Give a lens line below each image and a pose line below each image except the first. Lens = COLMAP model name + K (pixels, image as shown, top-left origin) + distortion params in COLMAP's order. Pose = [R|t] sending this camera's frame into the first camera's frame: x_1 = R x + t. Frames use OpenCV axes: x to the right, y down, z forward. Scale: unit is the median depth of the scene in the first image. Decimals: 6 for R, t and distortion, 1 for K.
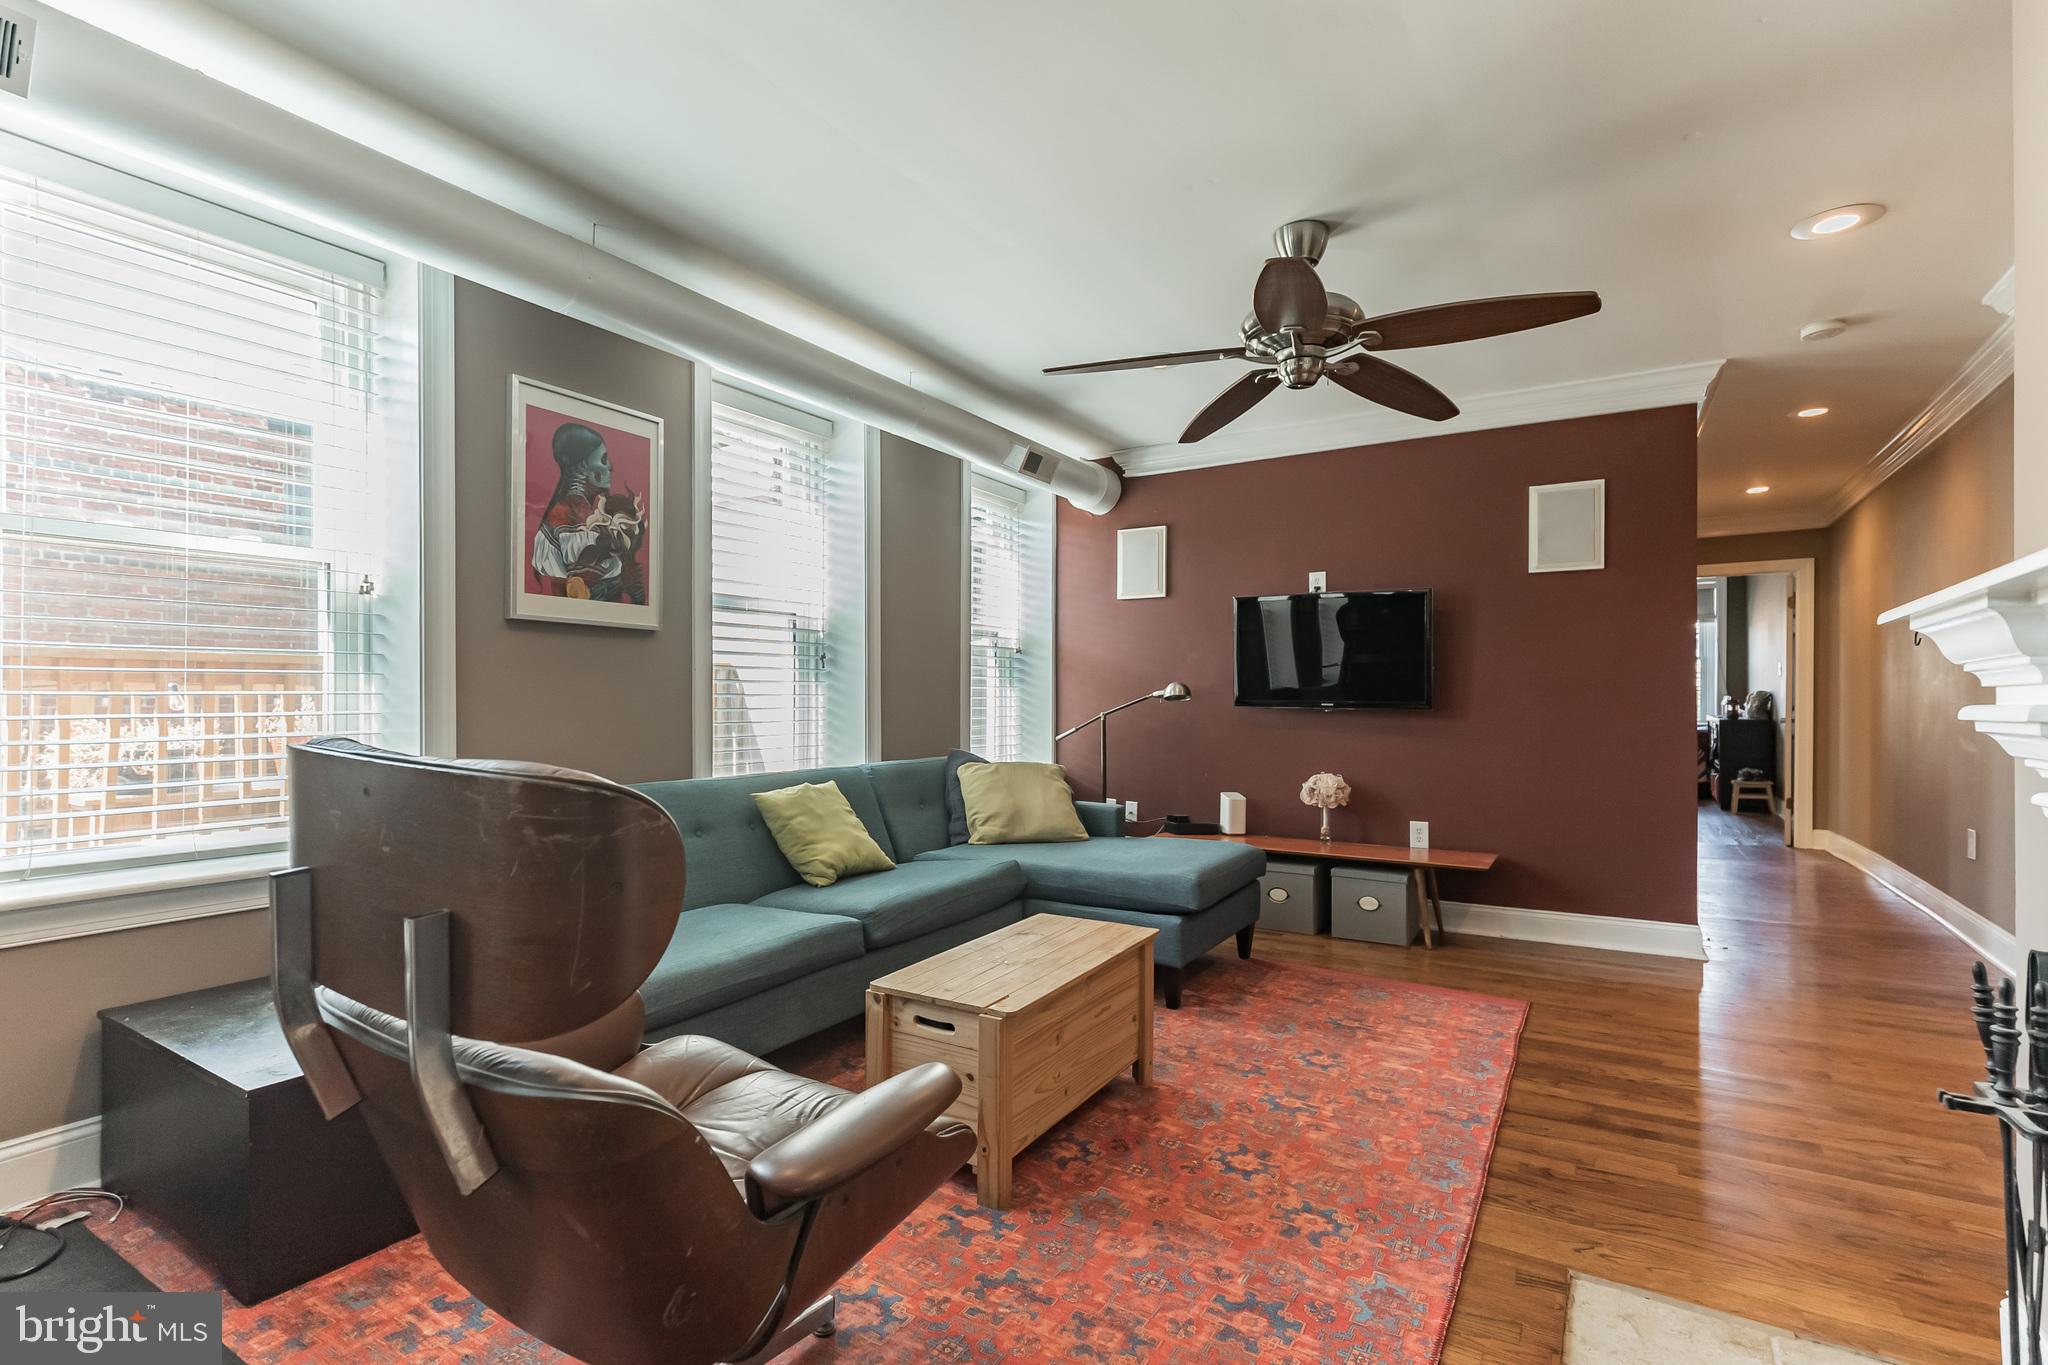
lens RADIAL K [[942.6, 0, 984.2], [0, 942.6, 691.6], [0, 0, 1]] dist [0.008611, -0.001655]
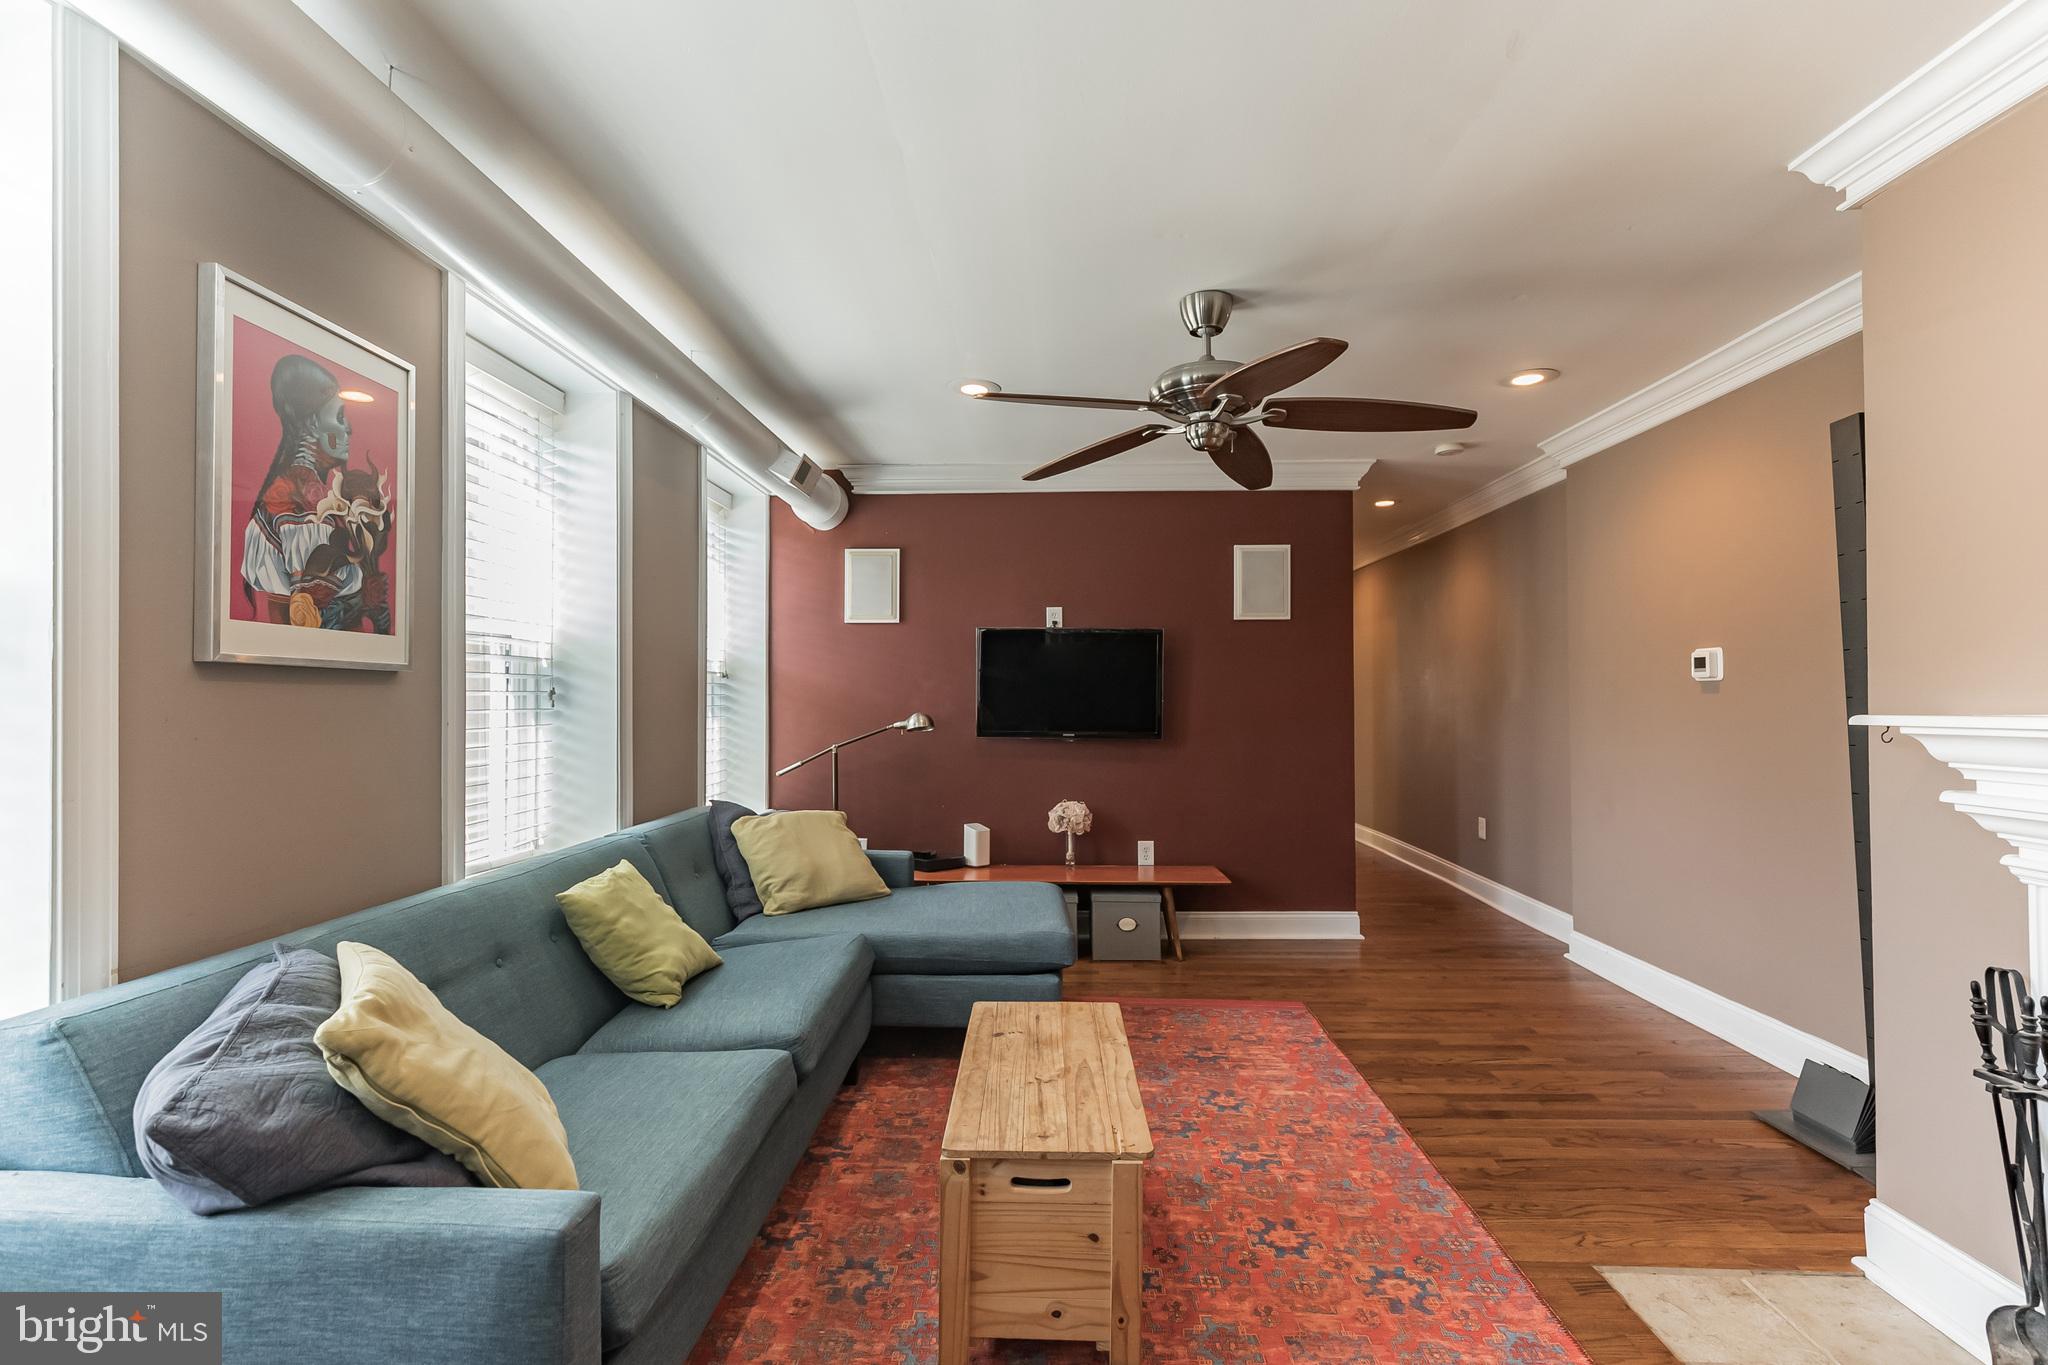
lens RADIAL K [[942.6, 0, 1029.1], [0, 942.6, 686.2], [0, 0, 1]] dist [0.008611, -0.001655]
pose [[0.866997, 0.003339, 0.498303, -0.295064], [0.001211, 0.999960, -0.008807, -0.047179], [-0.498312, 0.008239, 0.866958, 0.175743]]
